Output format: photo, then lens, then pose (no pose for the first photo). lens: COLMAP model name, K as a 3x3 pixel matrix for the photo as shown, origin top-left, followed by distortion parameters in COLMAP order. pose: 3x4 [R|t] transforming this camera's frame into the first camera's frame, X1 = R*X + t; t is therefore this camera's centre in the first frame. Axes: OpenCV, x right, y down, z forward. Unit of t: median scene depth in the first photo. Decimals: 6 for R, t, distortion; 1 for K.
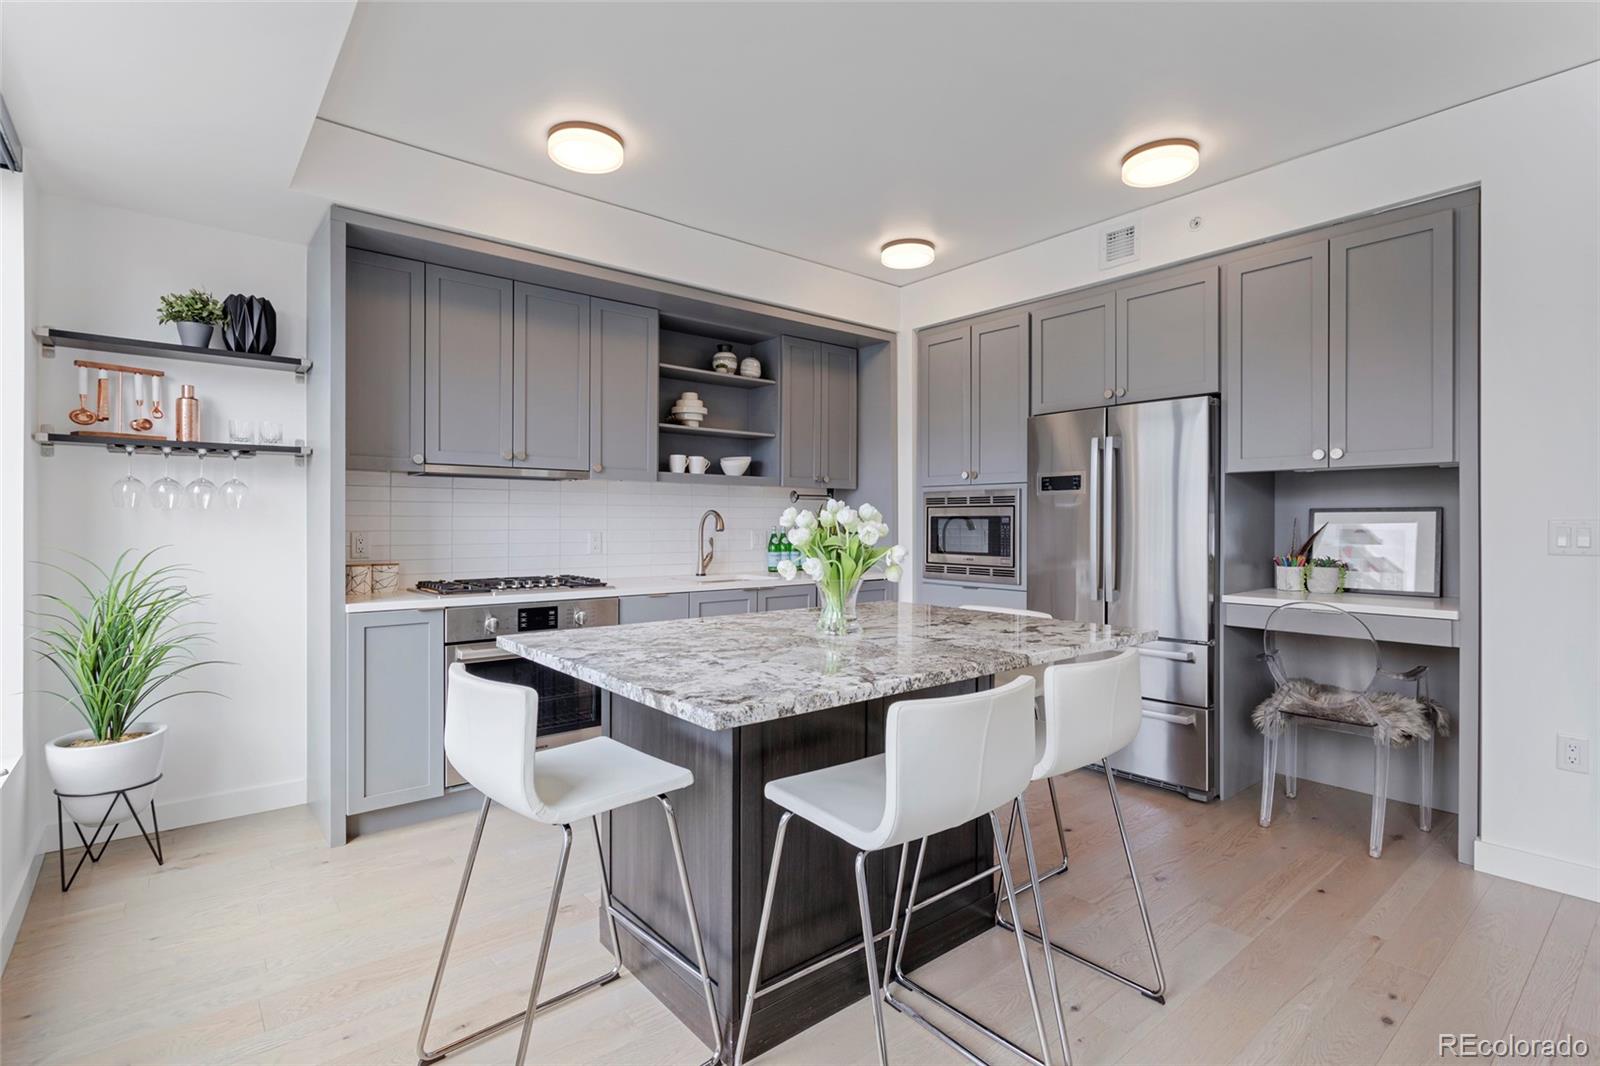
lens RADIAL K [[771.9, 0, 799.4], [0, 771.9, 521.8], [0, 0, 1]] dist [0.001522, 0.001167]
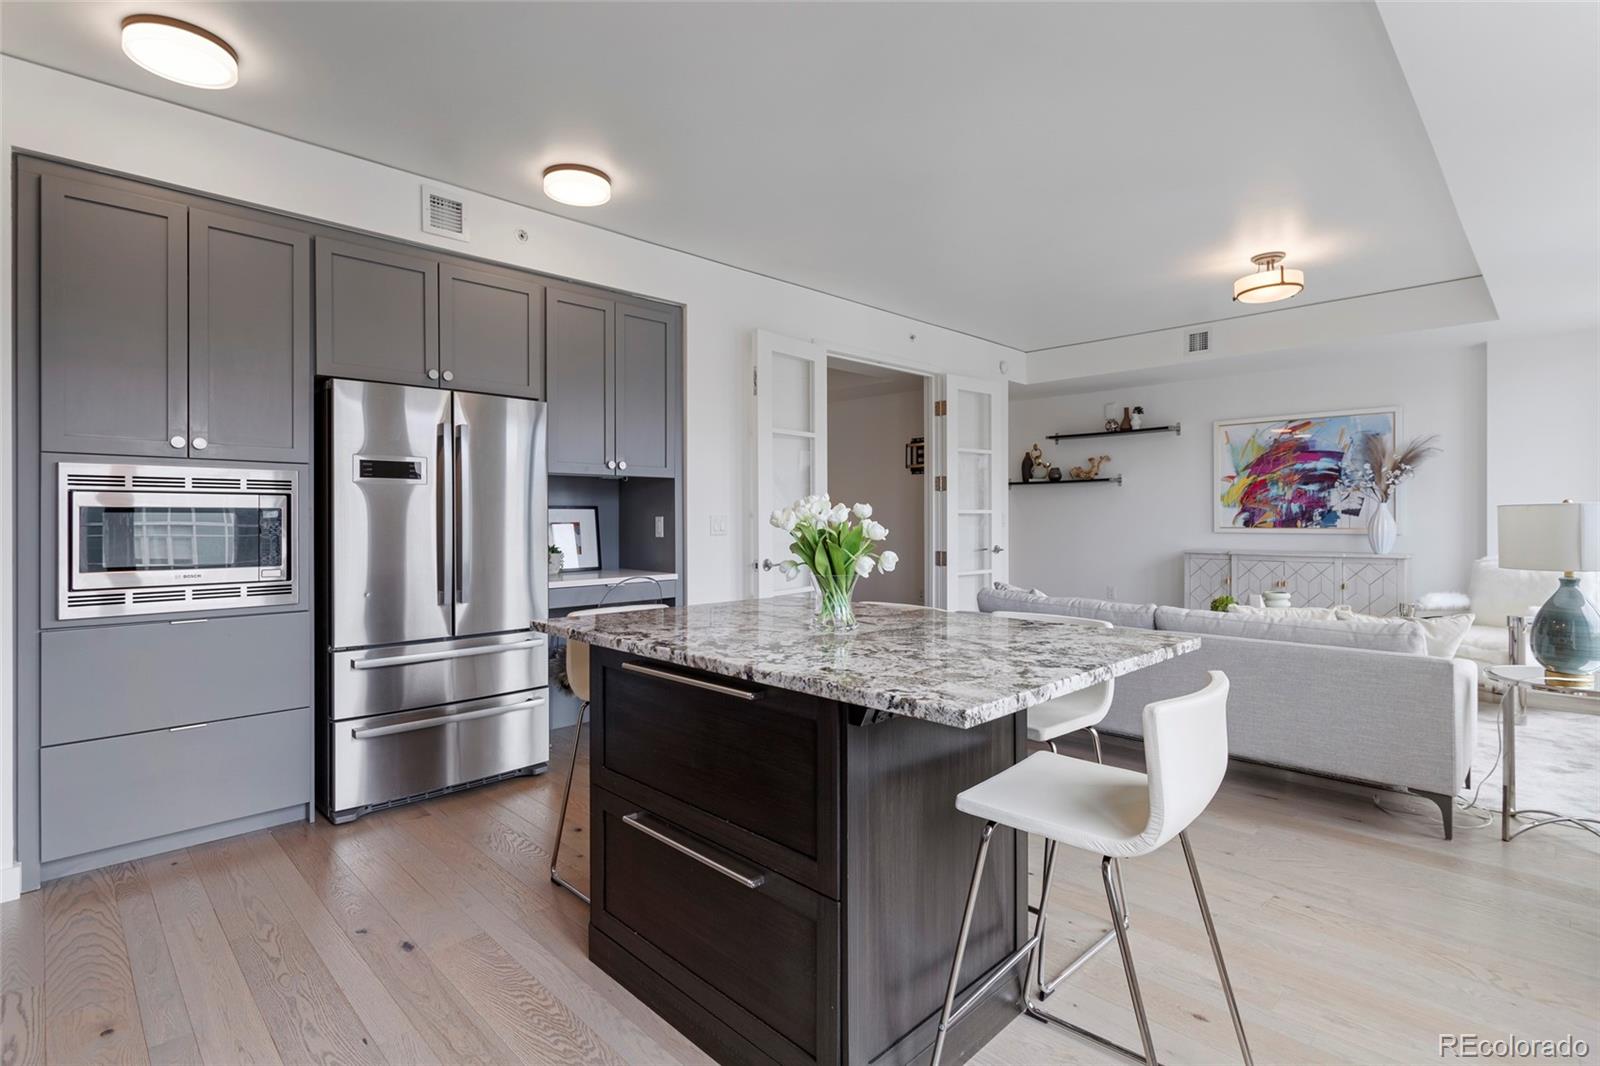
lens RADIAL K [[771.9, 0, 799.4], [0, 771.9, 521.8], [0, 0, 1]] dist [0.001522, 0.001167]
pose [[-0.089447, -0.007181, 0.995966, -0.498622], [-0.000042, 0.999974, 0.007206, -0.000512], [-0.995992, 0.000603, -0.089445, 0.612476]]
